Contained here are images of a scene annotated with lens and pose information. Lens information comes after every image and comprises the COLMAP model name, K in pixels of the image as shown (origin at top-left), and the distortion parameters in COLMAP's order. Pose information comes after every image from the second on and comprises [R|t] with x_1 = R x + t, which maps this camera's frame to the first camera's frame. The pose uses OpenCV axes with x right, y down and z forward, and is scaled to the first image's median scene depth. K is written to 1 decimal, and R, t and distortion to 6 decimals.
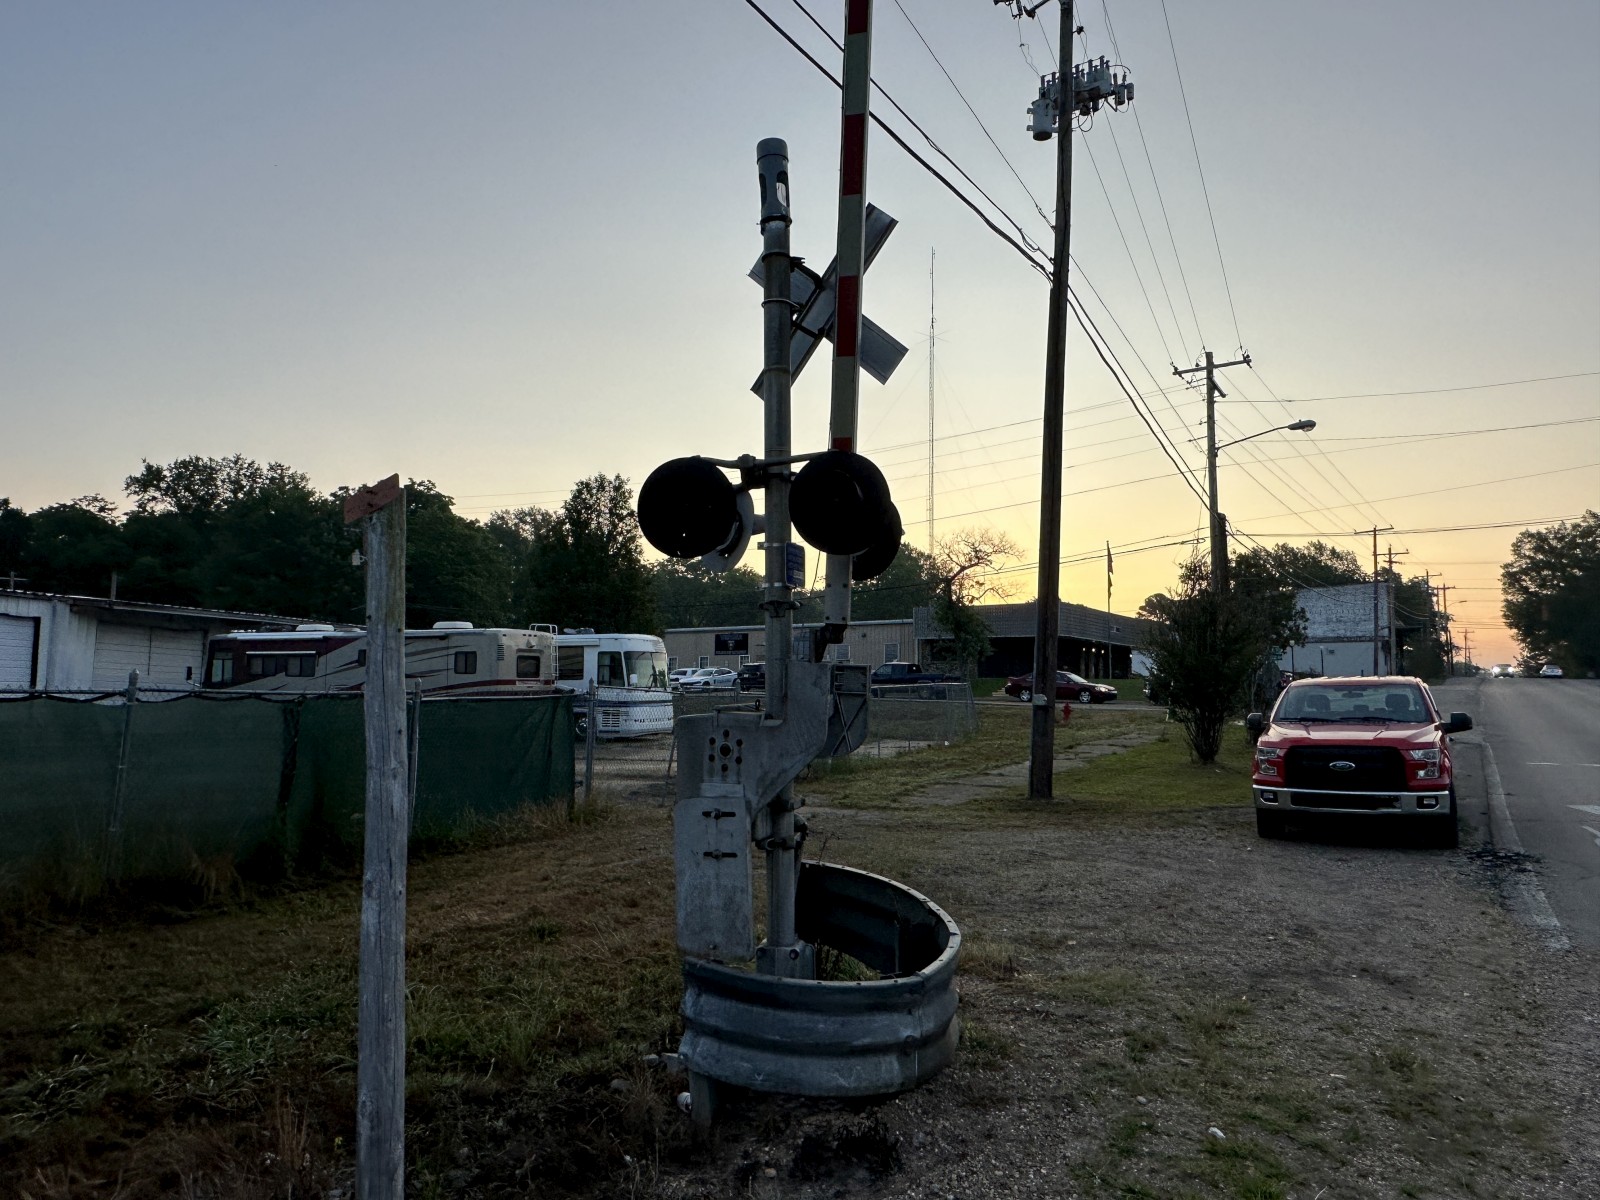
lens RADIAL K [[1043.6, 0, 797.9], [0, 1043.6, 595.6], [0, 0, 1]] dist [0.003664, 0.000654]
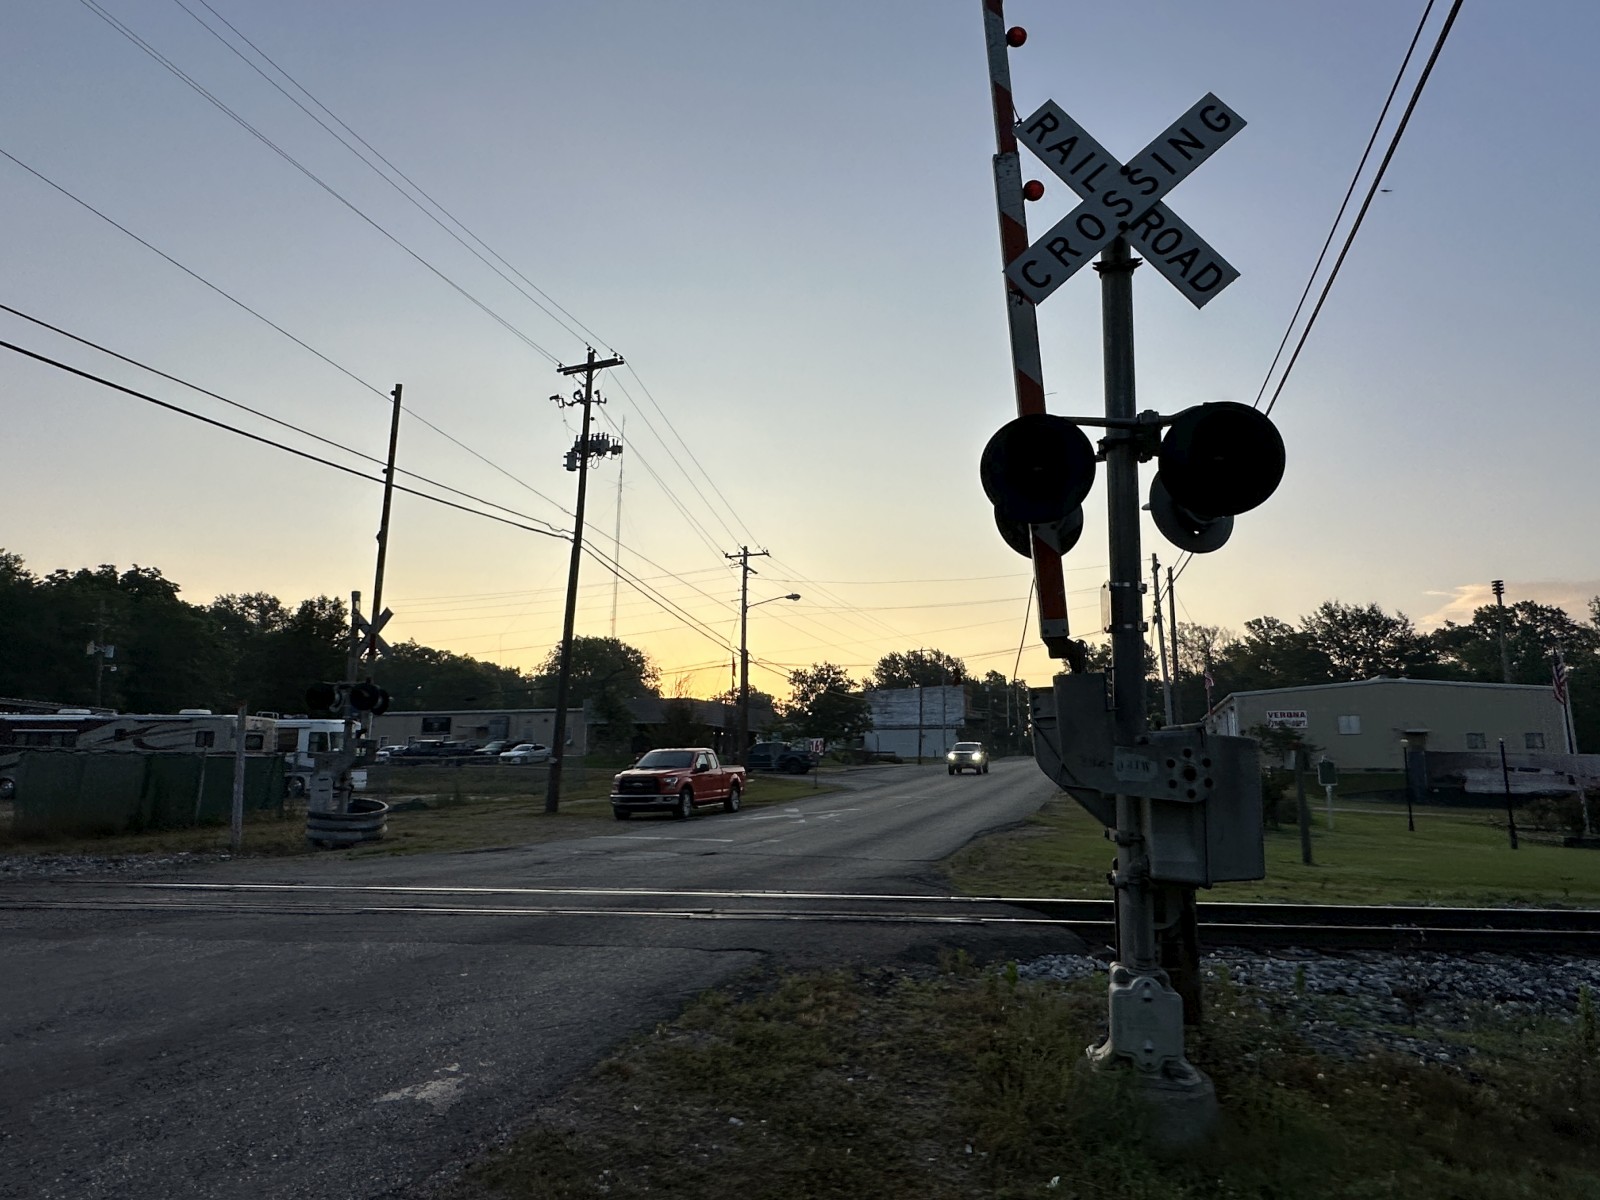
lens RADIAL K [[936.8, 0, 793.9], [0, 936.8, 606.8], [0, 0, 1]] dist [-0.003446, 0.002156]
pose [[0.962299, 0.045130, 0.268222, 0.066914], [-0.023425, 0.996226, -0.083580, -0.017979], [-0.270981, 0.074146, 0.959725, -0.294398]]
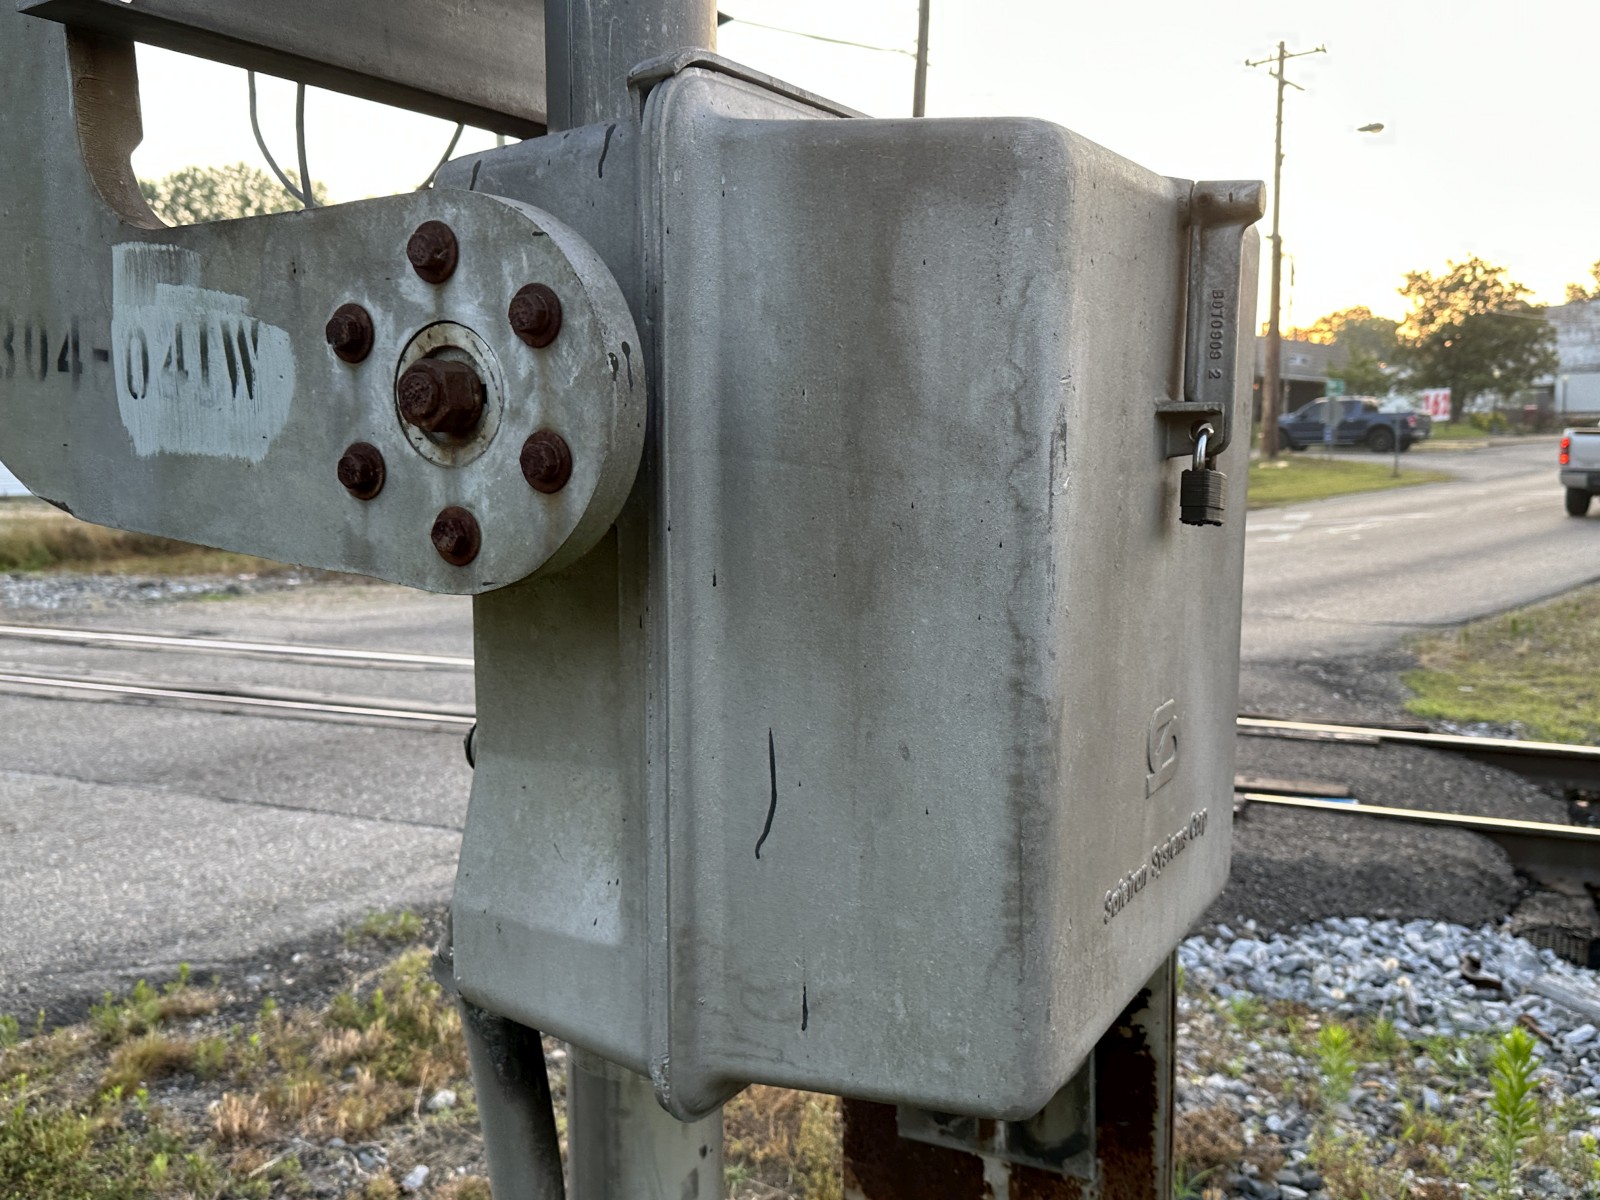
lens RADIAL K [[1447.1, 0, 800.0], [0, 1447.1, 600.0], [0, 0, 1]] dist [0.003318, 0.000968]
pose [[0.990048, 0.001103, -0.140728, 0.128772], [0.025948, 0.981396, 0.190235, -0.012071], [0.138320, -0.191994, 0.971600, -0.242447]]
